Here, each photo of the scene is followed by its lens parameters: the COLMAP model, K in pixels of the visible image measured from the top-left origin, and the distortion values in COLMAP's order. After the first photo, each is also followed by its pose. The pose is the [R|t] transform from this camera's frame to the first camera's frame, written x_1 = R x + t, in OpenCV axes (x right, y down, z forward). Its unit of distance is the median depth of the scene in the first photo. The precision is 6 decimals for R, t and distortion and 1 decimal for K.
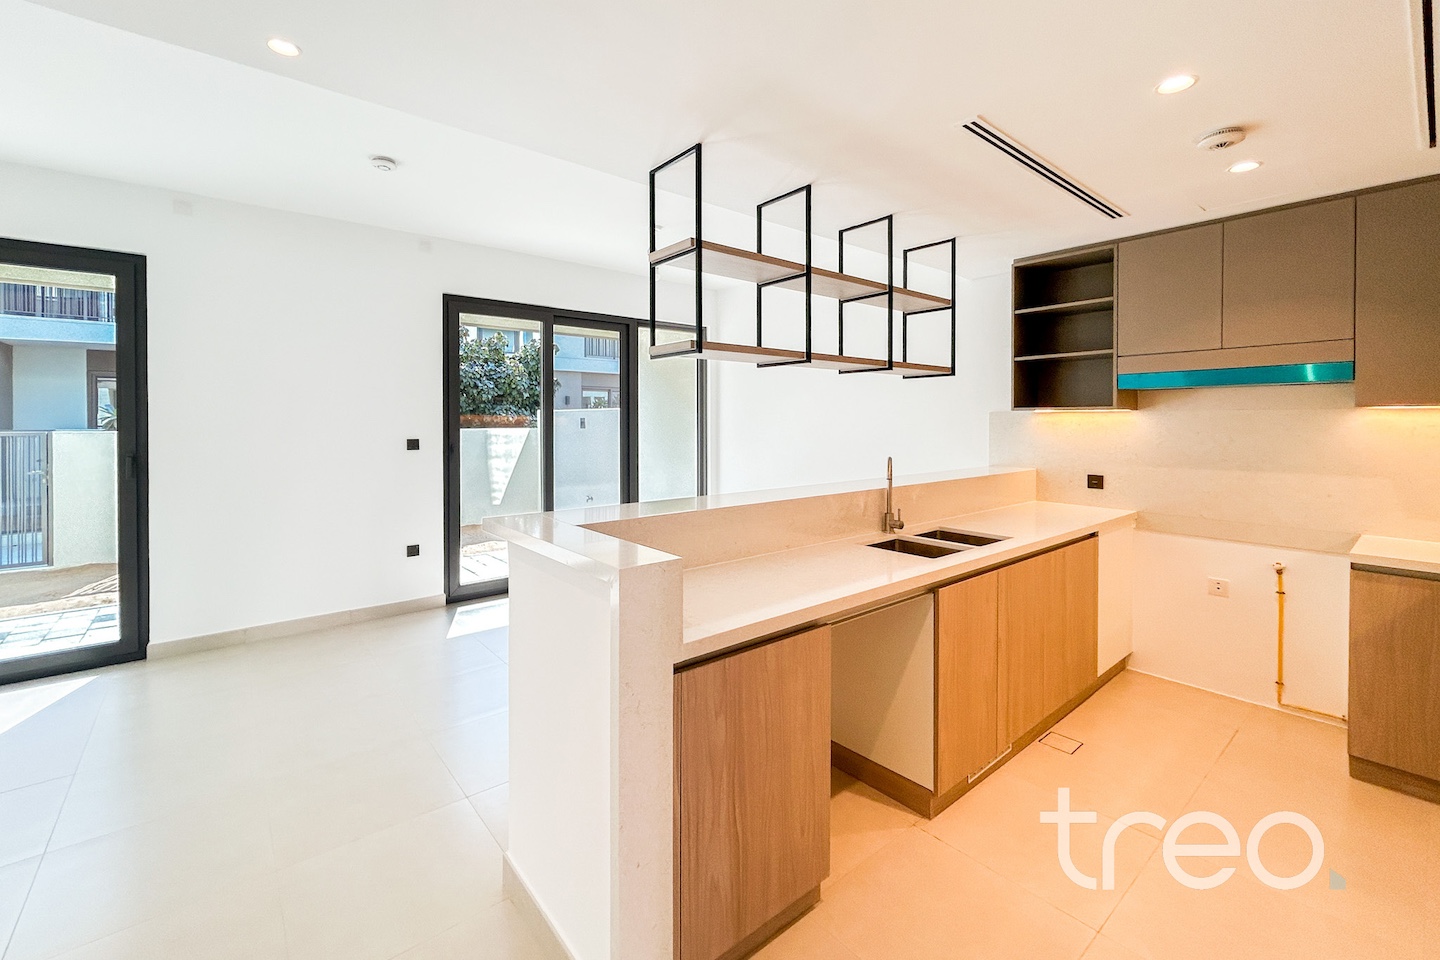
lens RADIAL K [[617.5, 0, 722.8], [0, 617.5, 411.6], [0, 0, 1]] dist [-0.000111, -0.000022]
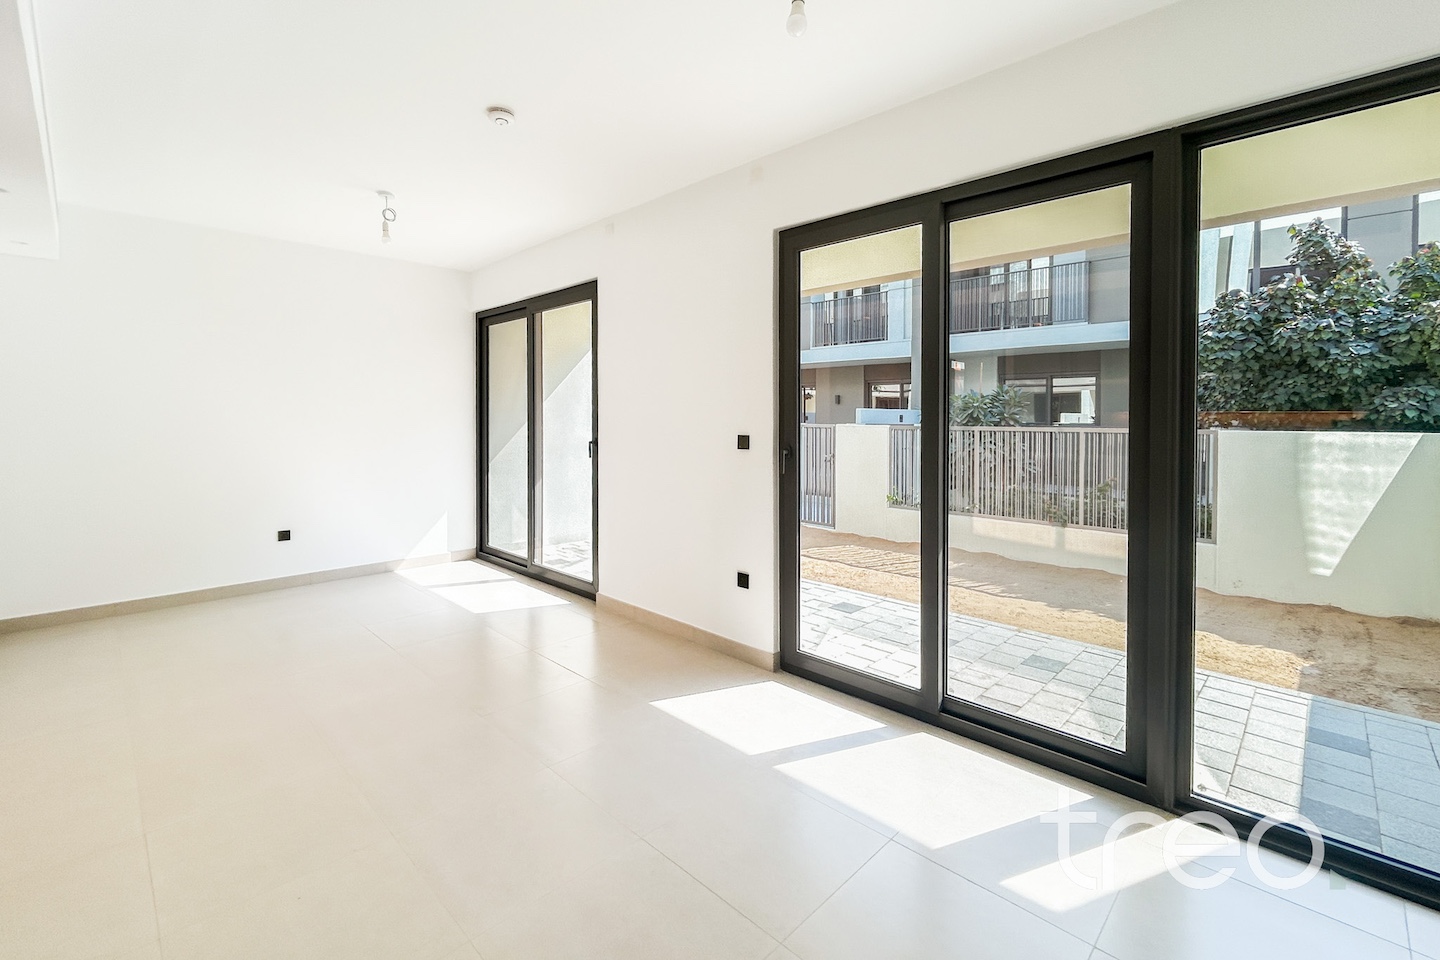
lens RADIAL K [[642.1, 0, 717.5], [0, 642.1, 428.7], [0, 0, 1]] dist [0.000070, -0.000041]
pose [[0.073109, 0.019061, -0.997142, 0.212669], [0.007917, 0.999775, 0.019691, 0.015000], [0.997293, -0.009334, 0.072941, 0.665024]]
